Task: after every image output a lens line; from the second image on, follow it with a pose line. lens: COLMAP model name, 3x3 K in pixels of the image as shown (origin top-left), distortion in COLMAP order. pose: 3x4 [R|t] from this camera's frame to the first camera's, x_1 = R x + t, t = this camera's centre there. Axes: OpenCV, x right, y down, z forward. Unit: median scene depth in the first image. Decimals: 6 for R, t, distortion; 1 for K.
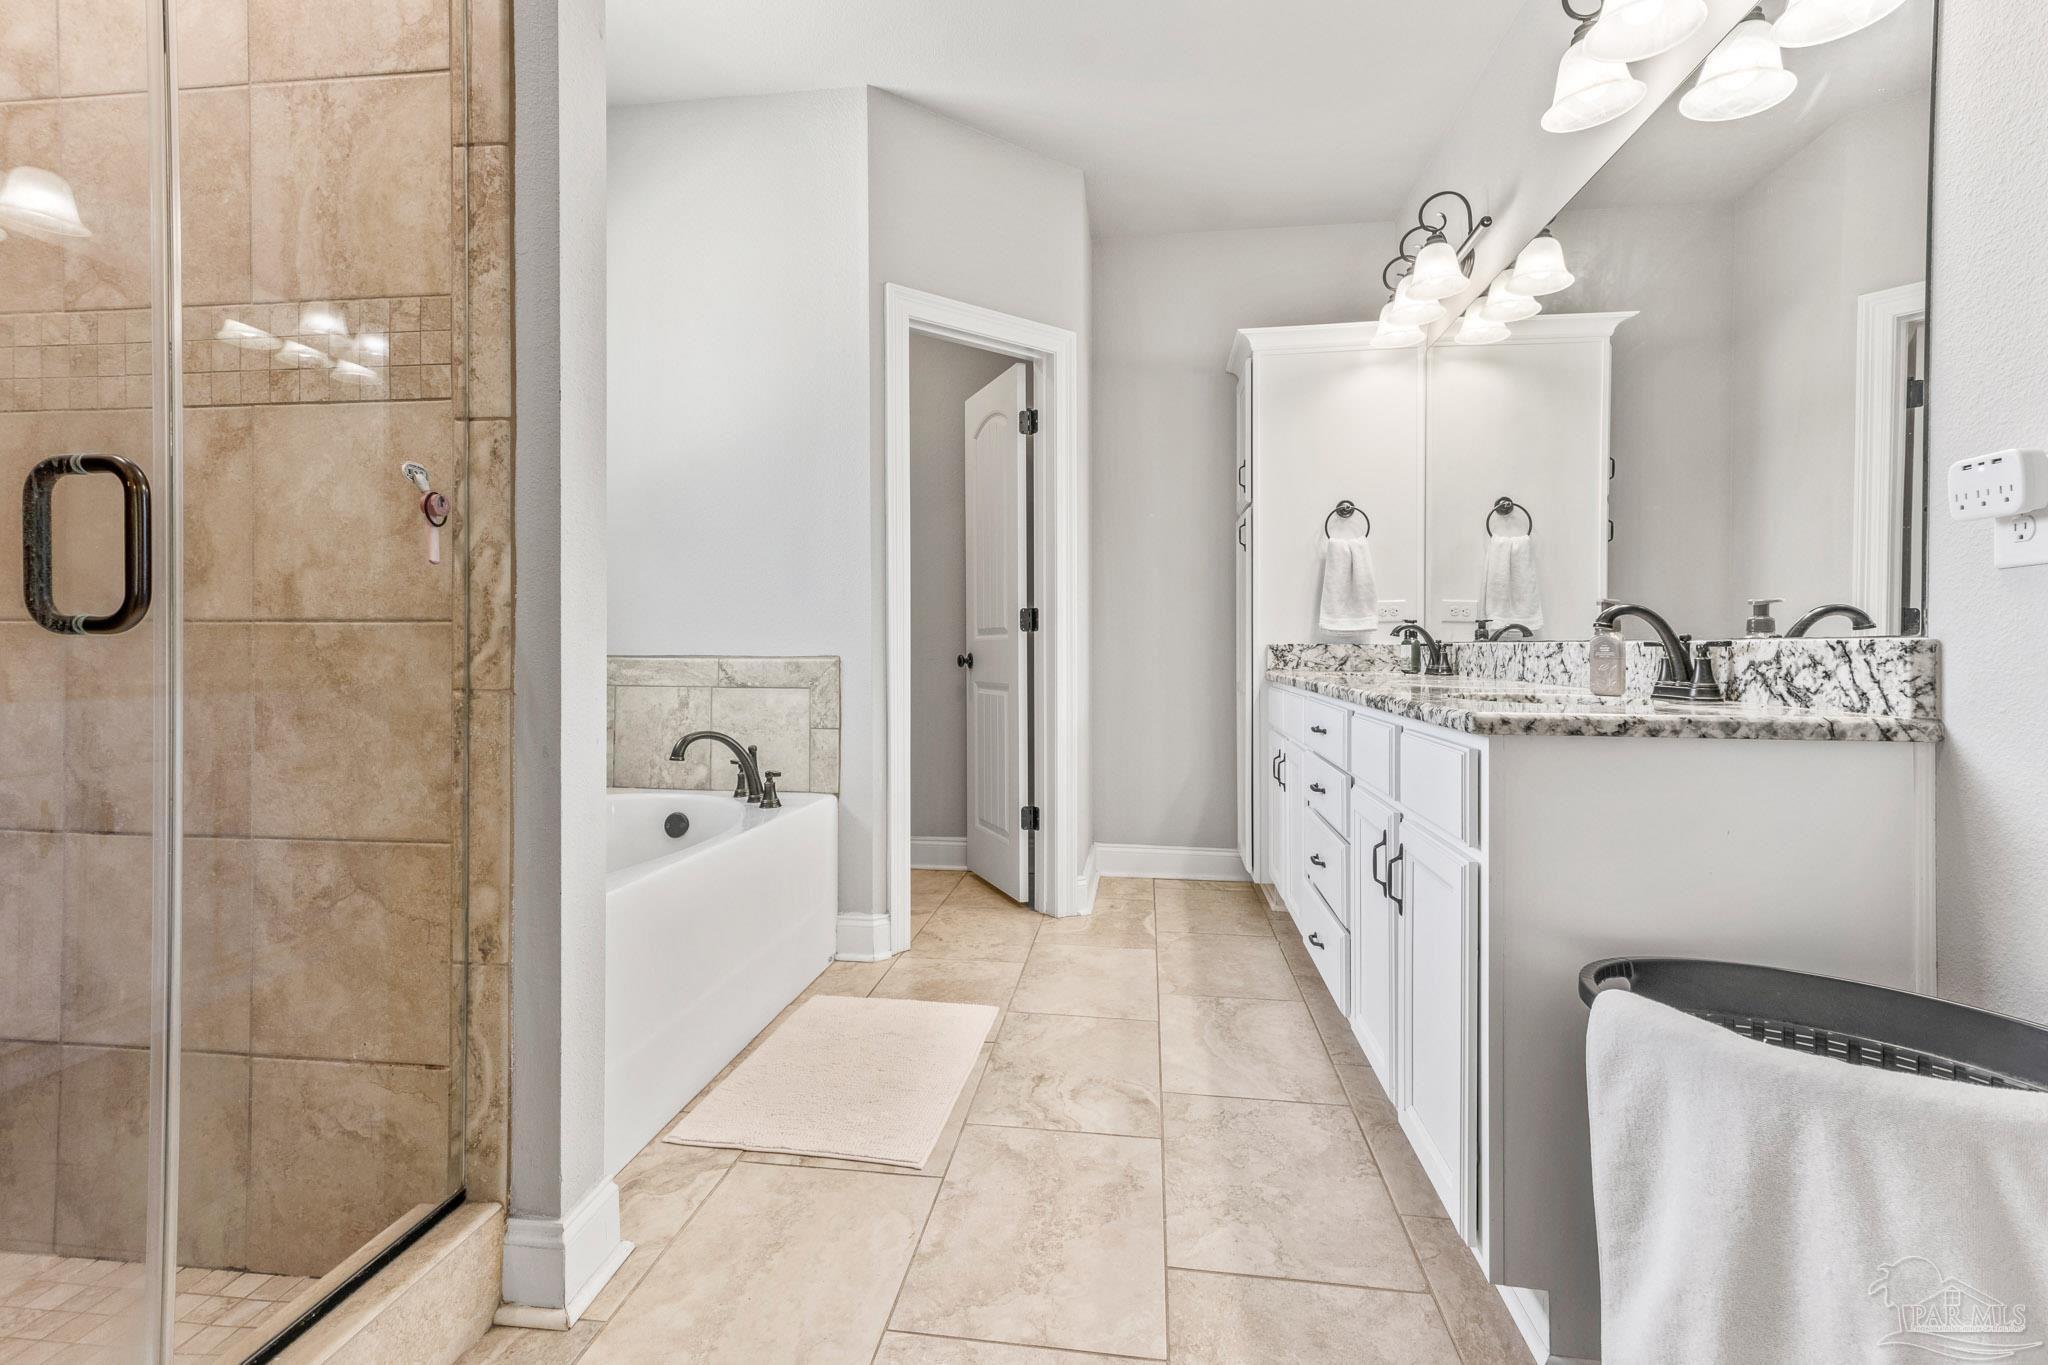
lens RADIAL K [[960.1, 0, 1004.3], [0, 960.1, 629.5], [0, 0, 1]] dist [0.022626, -0.008010]
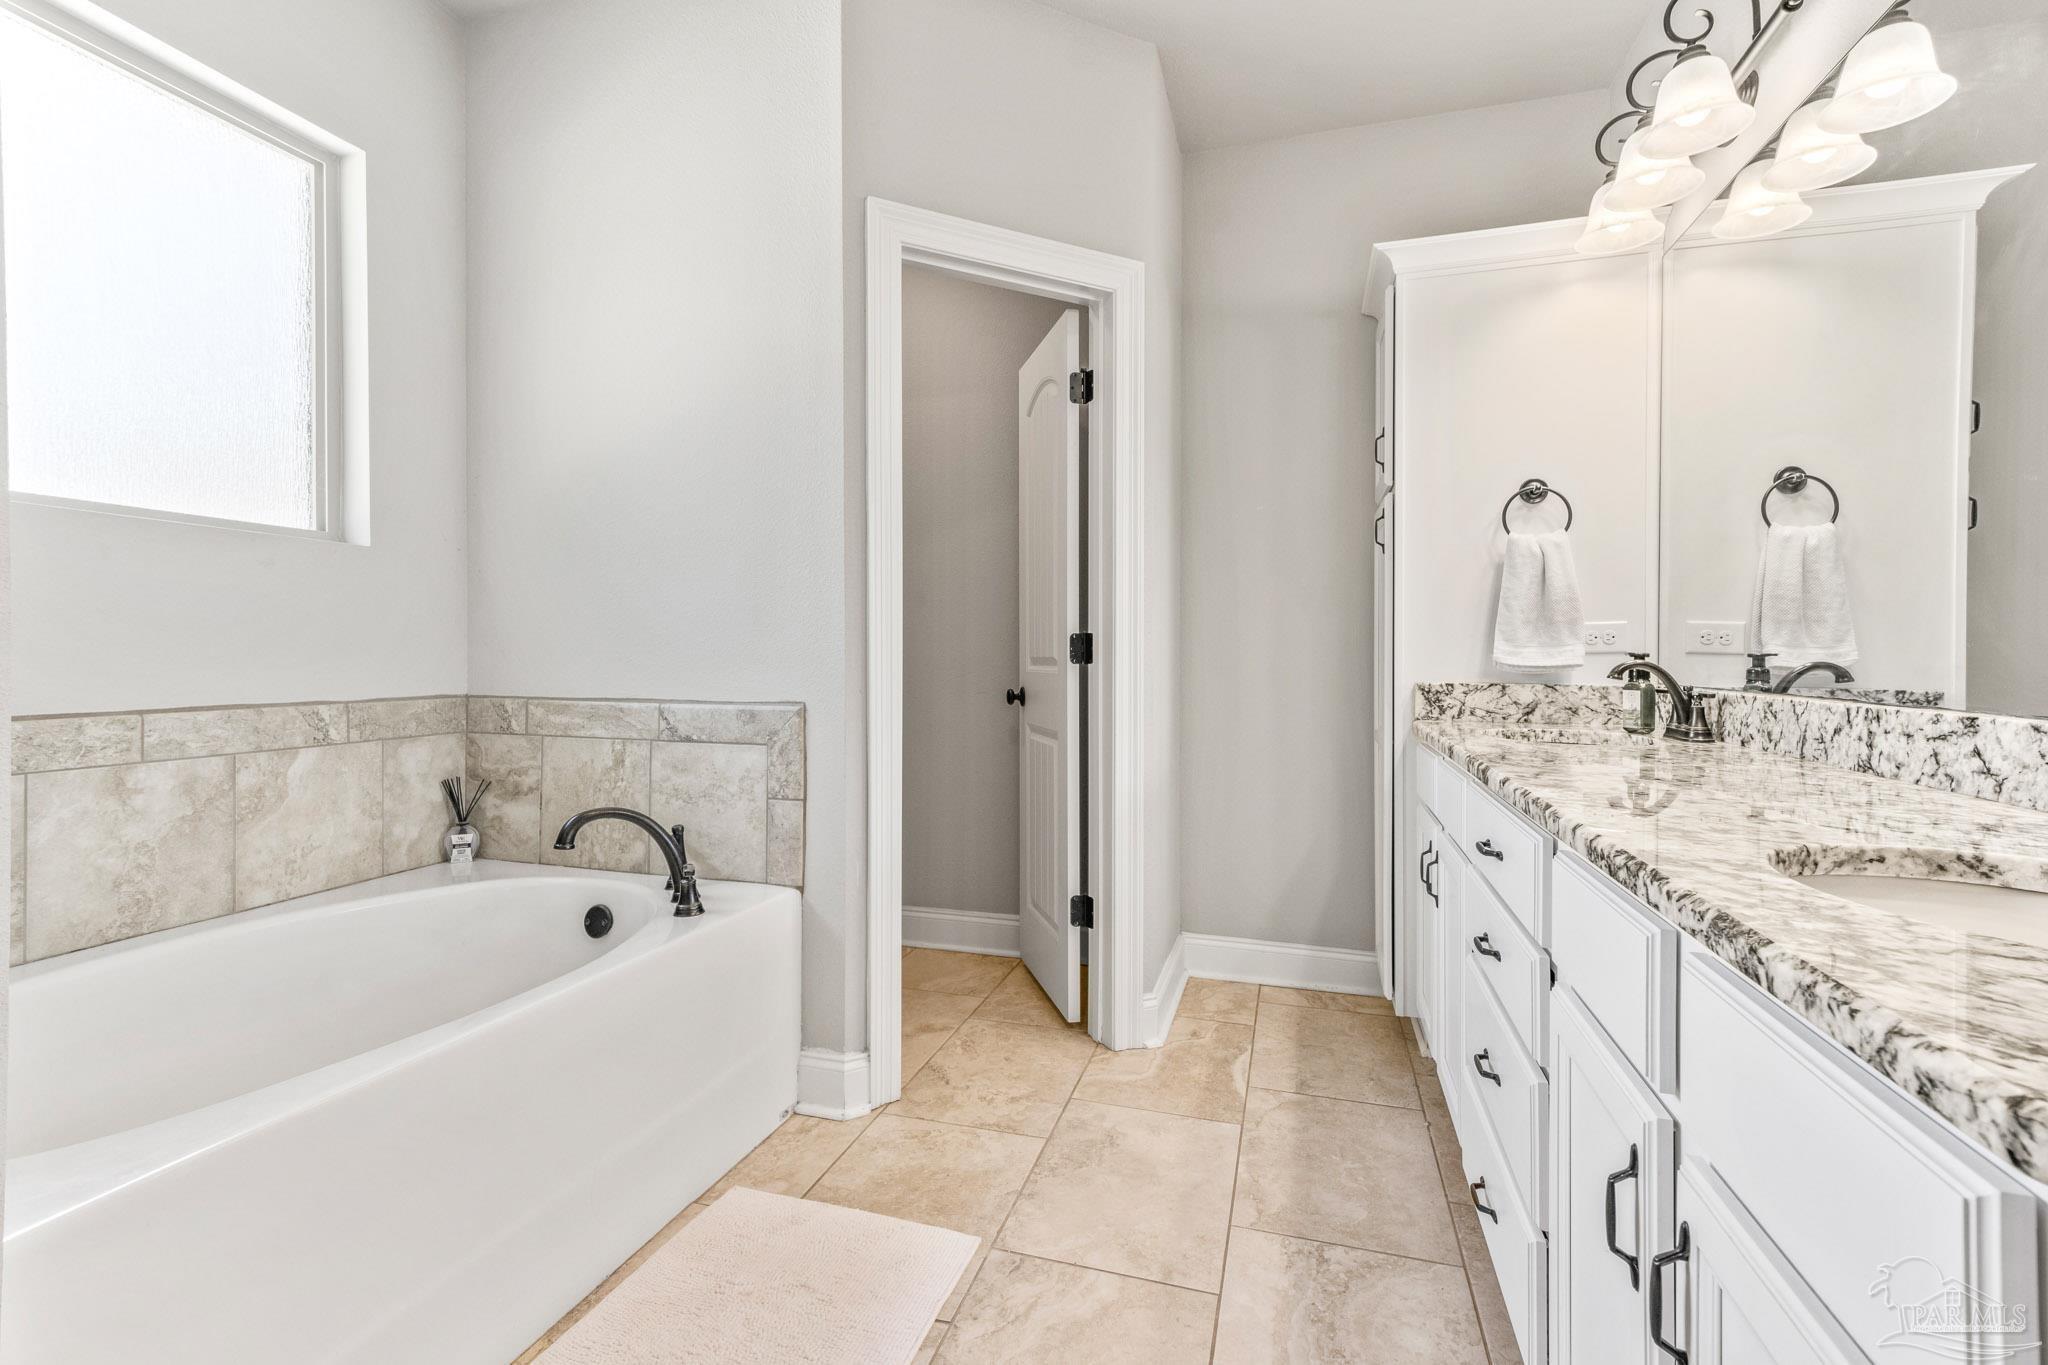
lens RADIAL K [[960.1, 0, 1001.6], [0, 960.1, 646.1], [0, 0, 1]] dist [0.022626, -0.008010]
pose [[0.987706, 0.000477, -0.156322, 0.094913], [0.001325, 0.999934, 0.011423, -0.024146], [0.156317, -0.011490, 0.987640, 0.282998]]
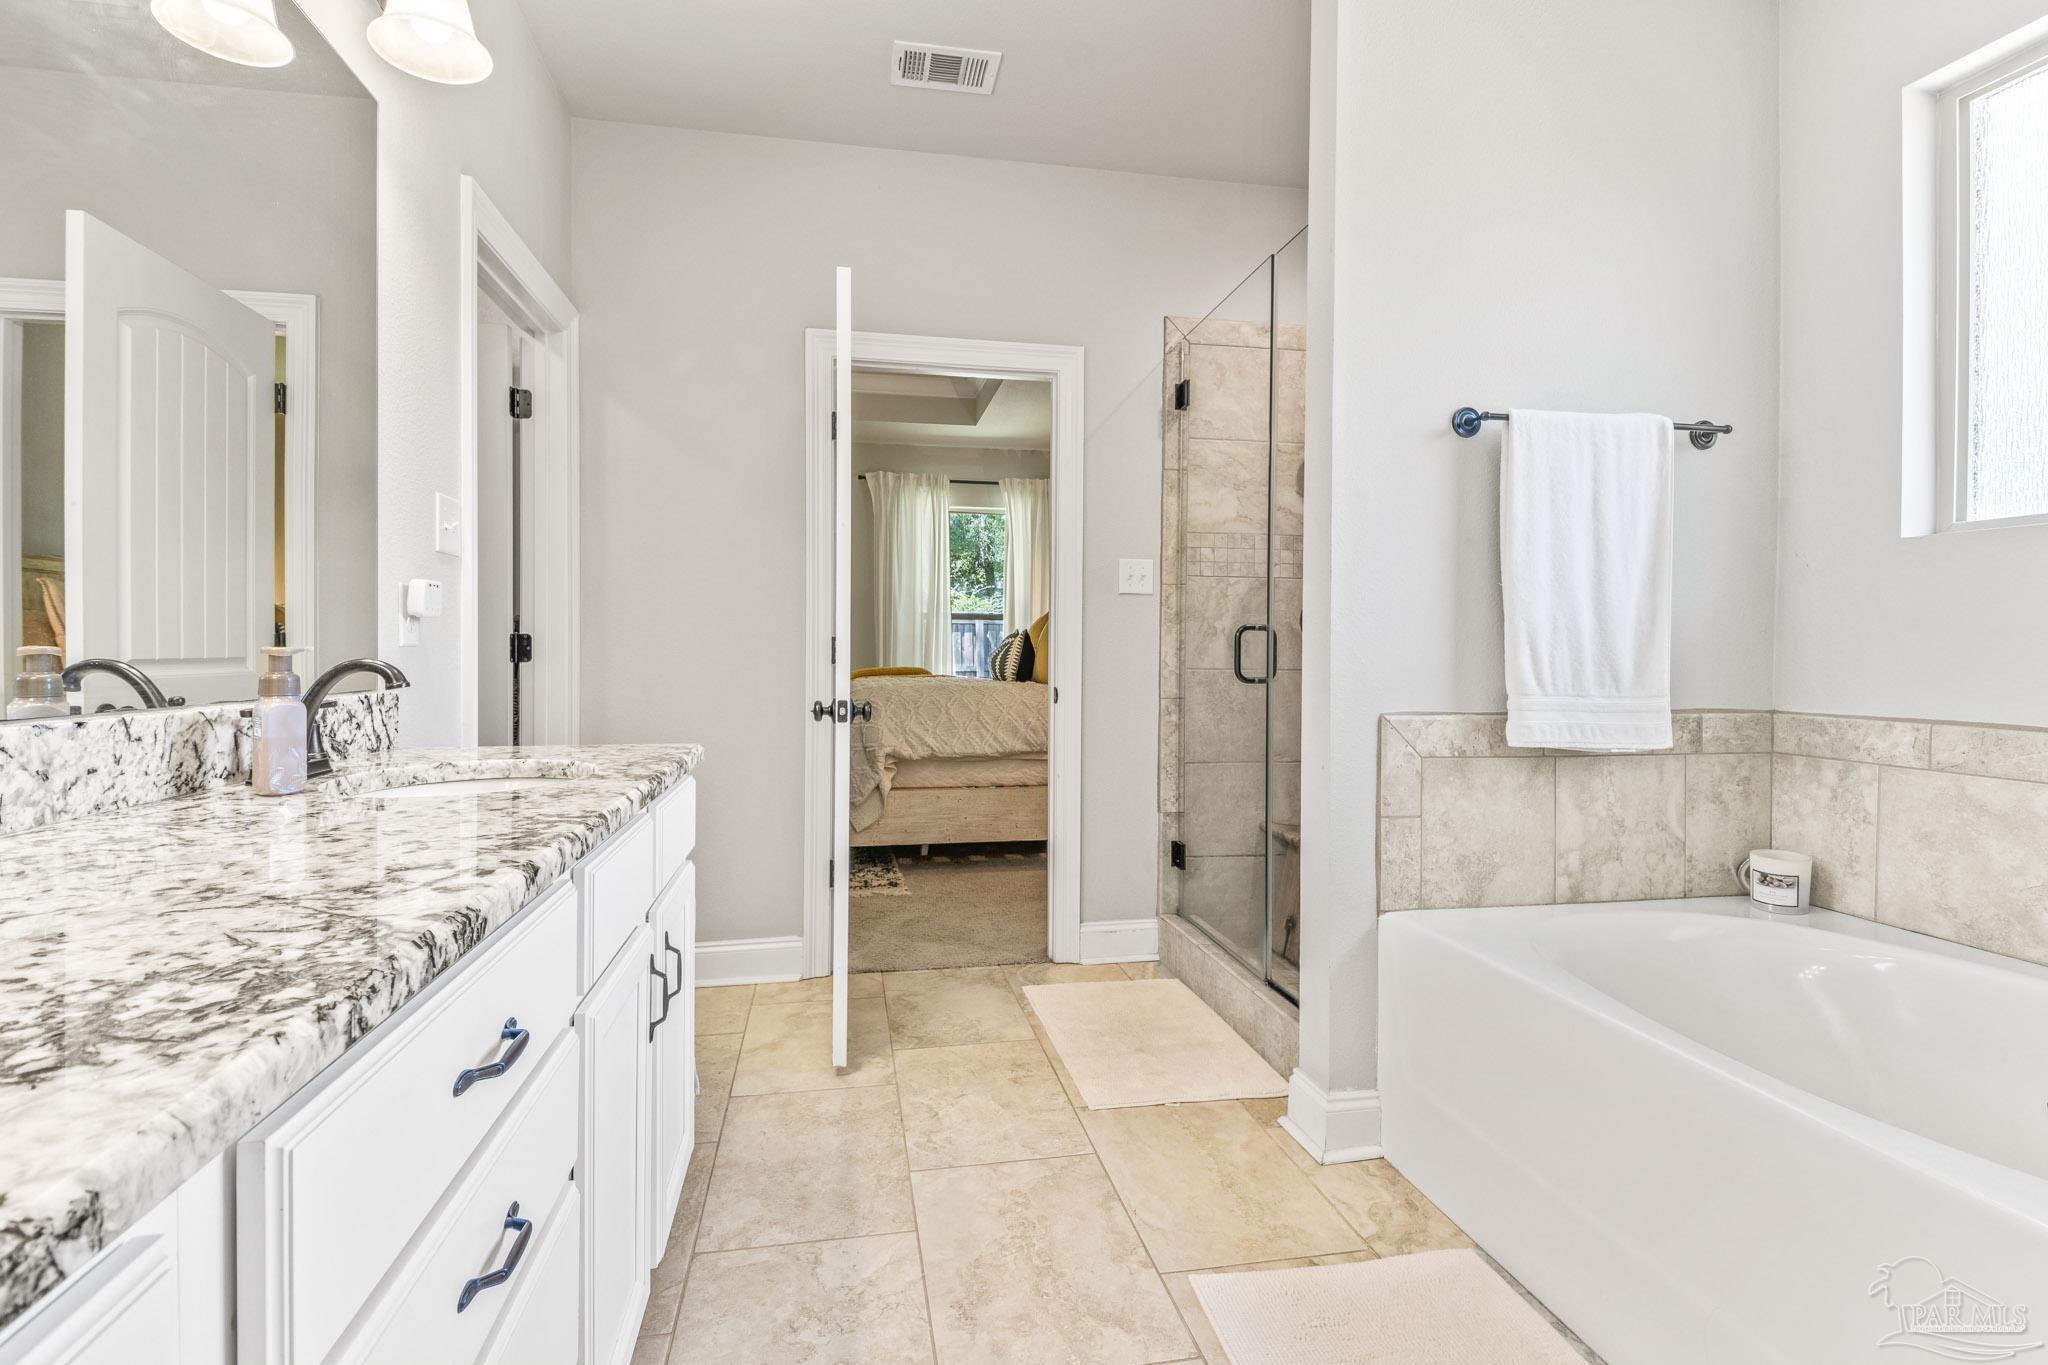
lens RADIAL K [[960.1, 0, 1013.7], [0, 960.1, 671.7], [0, 0, 1]] dist [0.022626, -0.008010]
pose [[-0.945200, -0.003597, -0.326473, 0.234227], [-0.004212, 0.999990, 0.001179, -0.010966], [0.326466, 0.002490, -0.945206, 1.137719]]
